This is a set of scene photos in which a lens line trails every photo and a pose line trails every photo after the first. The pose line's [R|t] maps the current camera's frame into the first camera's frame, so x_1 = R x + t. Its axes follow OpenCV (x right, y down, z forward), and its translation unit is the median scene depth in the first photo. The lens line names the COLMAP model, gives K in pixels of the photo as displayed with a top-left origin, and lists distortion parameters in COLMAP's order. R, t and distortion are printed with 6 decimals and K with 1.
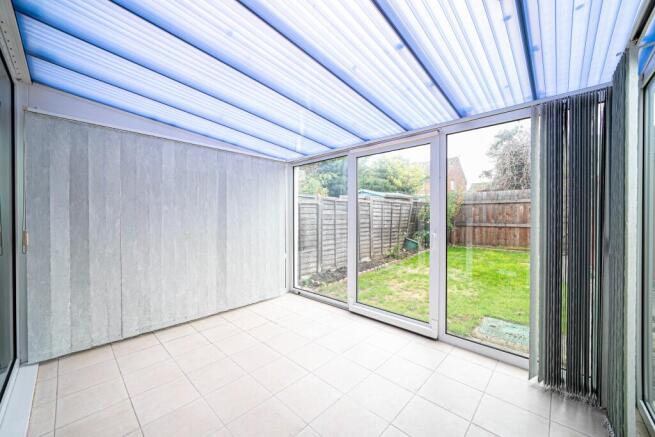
lens RADIAL K [[253.0, 0, 327.5], [0, 253.0, 218.5], [0, 0, 1]] dist [-0.000778, 0.000029]
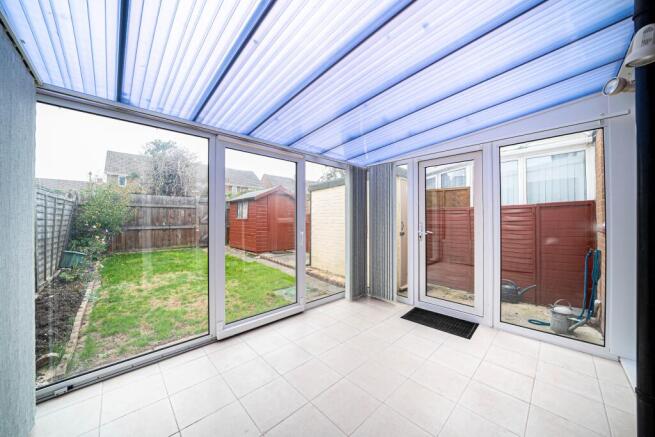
lens RADIAL K [[227.6, 0, 327.5], [0, 227.6, 218.5], [0, 0, 1]] dist [-0.025059, 0.000010]
pose [[0.036701, 0.003468, 0.999320, -0.266810], [0.006304, 0.999973, -0.003702, -0.004689], [-0.999306, 0.006436, 0.036678, 0.278627]]
